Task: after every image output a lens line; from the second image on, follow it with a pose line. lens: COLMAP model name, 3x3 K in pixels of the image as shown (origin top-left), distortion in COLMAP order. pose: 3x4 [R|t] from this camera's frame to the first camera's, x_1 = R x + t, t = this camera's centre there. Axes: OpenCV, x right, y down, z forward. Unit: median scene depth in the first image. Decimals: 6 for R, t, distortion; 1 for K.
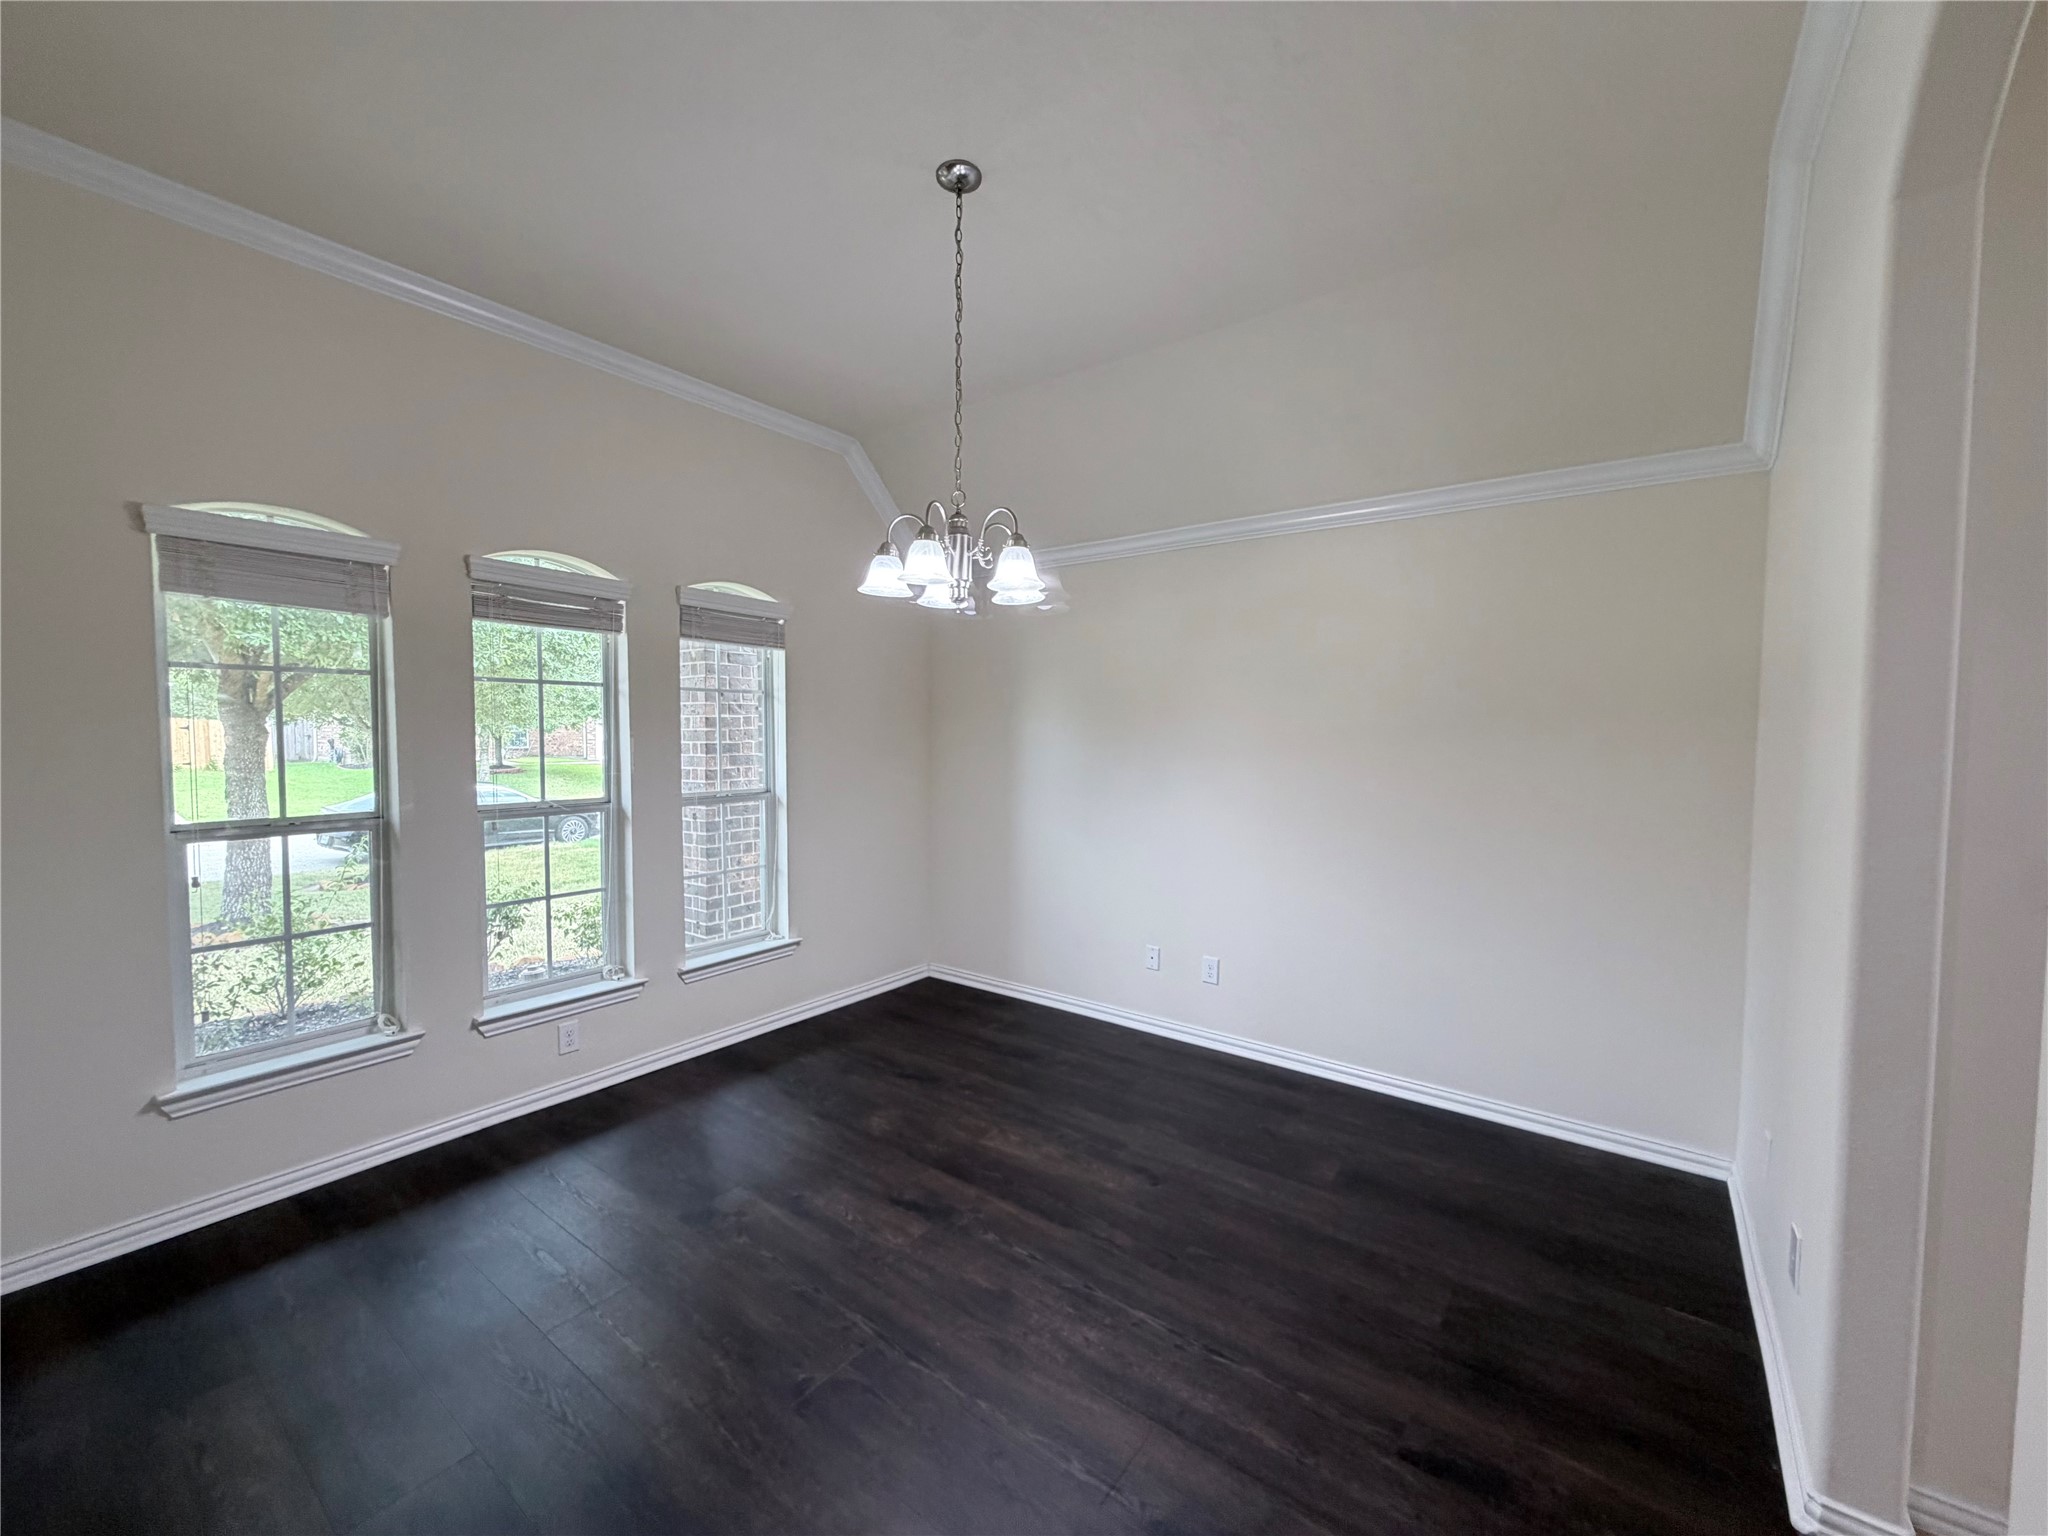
lens RADIAL K [[816.1, 0, 1016.6], [0, 816.1, 769.8], [0, 0, 1]] dist [-0.005653, -0.000519]
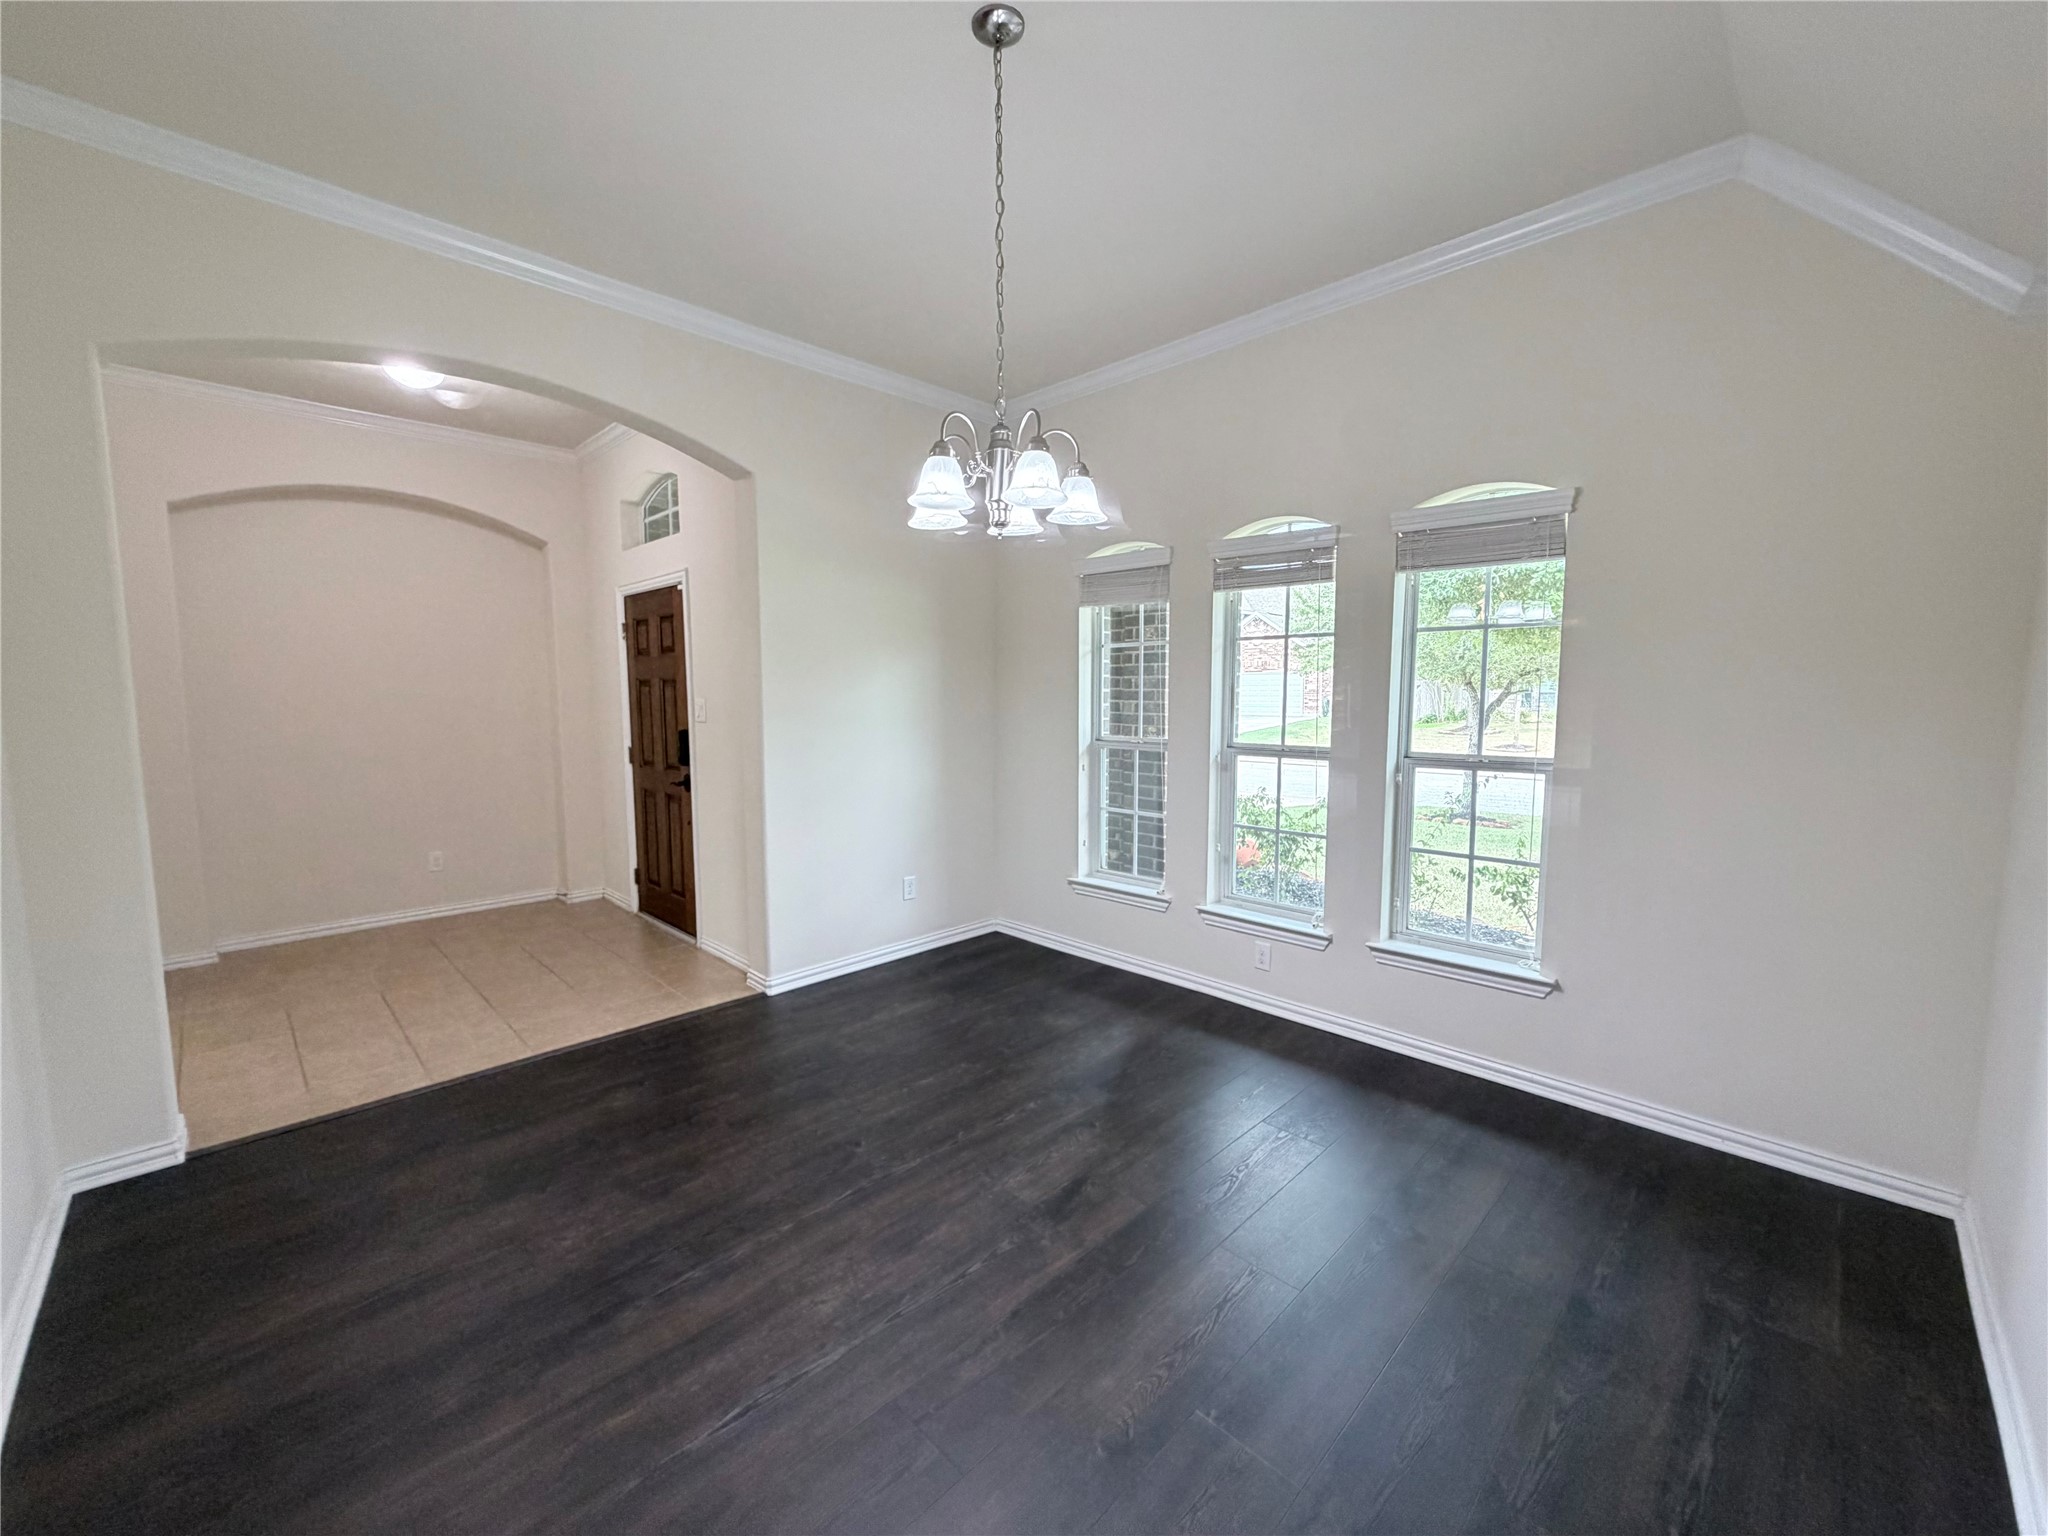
lens RADIAL K [[816.1, 0, 1023.2], [0, 816.1, 770.9], [0, 0, 1]] dist [-0.005653, -0.000519]
pose [[-0.138432, 0.096839, -0.985626, 0.644312], [-0.043160, 0.993673, 0.103691, -0.029214], [0.989431, 0.056894, -0.133376, 0.902414]]
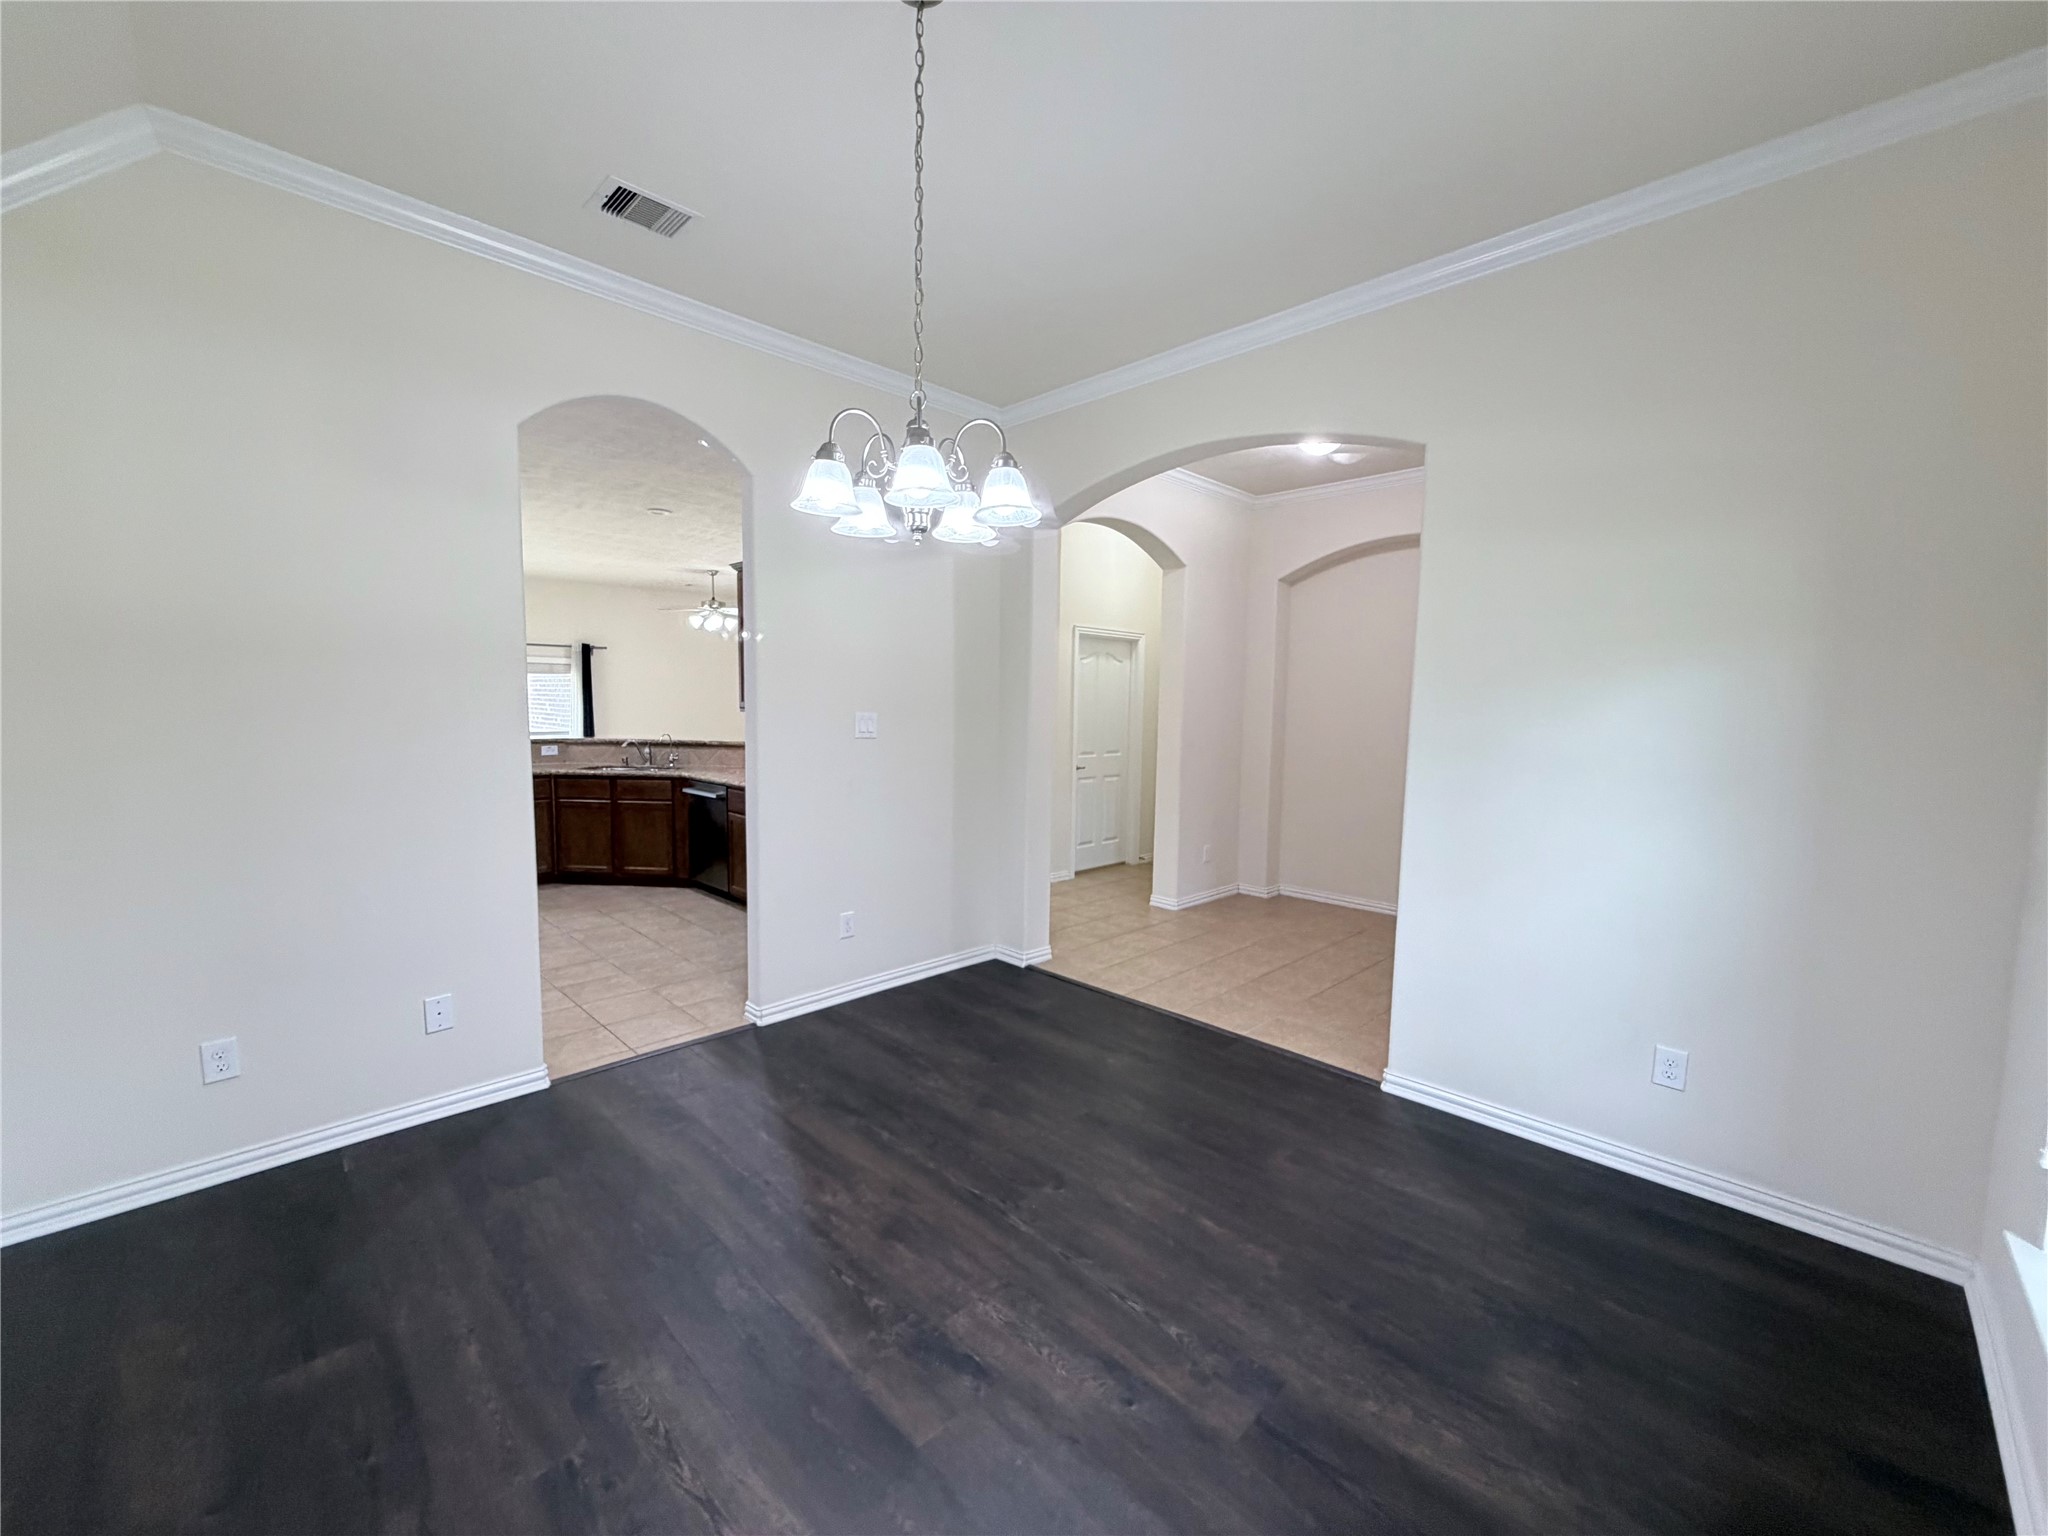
lens RADIAL K [[816.1, 0, 1020.5], [0, 816.1, 762.4], [0, 0, 1]] dist [-0.005653, -0.000519]
pose [[-0.990101, -0.029380, 0.137249, -0.226983], [-0.013222, 0.993021, 0.117193, -0.060321], [-0.139734, 0.114218, -0.983579, 1.412042]]
